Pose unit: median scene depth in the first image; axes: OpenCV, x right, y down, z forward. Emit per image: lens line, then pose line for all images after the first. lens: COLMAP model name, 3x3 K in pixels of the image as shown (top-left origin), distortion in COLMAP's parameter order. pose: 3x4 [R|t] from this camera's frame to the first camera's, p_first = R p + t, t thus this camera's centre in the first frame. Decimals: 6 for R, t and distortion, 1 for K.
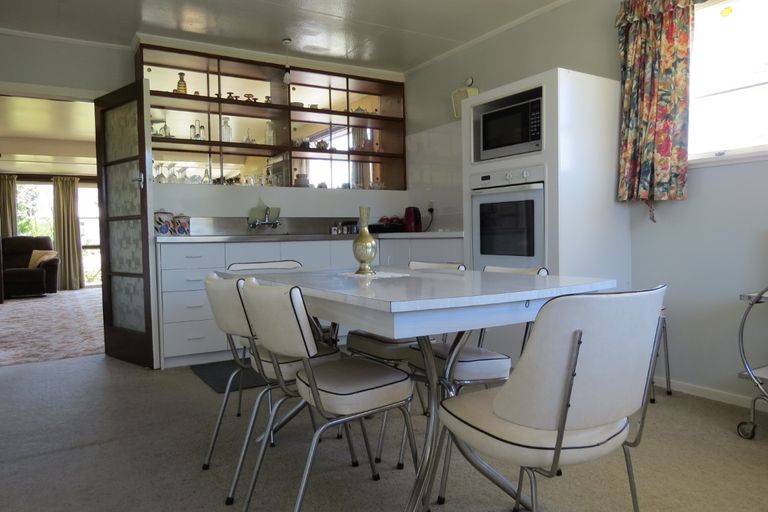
lens RADIAL K [[545.0, 0, 383.2], [0, 545.0, 259.3], [0, 0, 1]] dist [-0.028155, 0.005764]
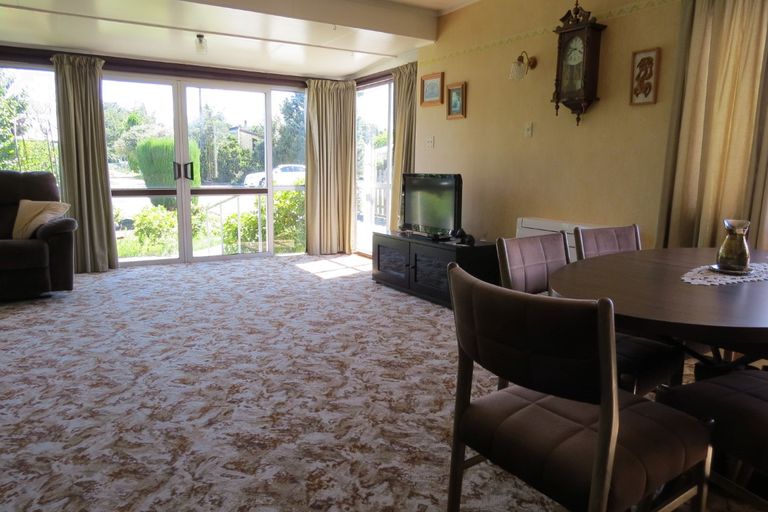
lens RADIAL K [[545.0, 0, 385.1], [0, 545.0, 257.5], [0, 0, 1]] dist [-0.028155, 0.005764]
pose [[0.999550, 0.026602, 0.013839, -0.302757], [-0.028014, 0.993021, 0.114559, -0.028915], [-0.010695, -0.114895, 0.993320, 0.471955]]
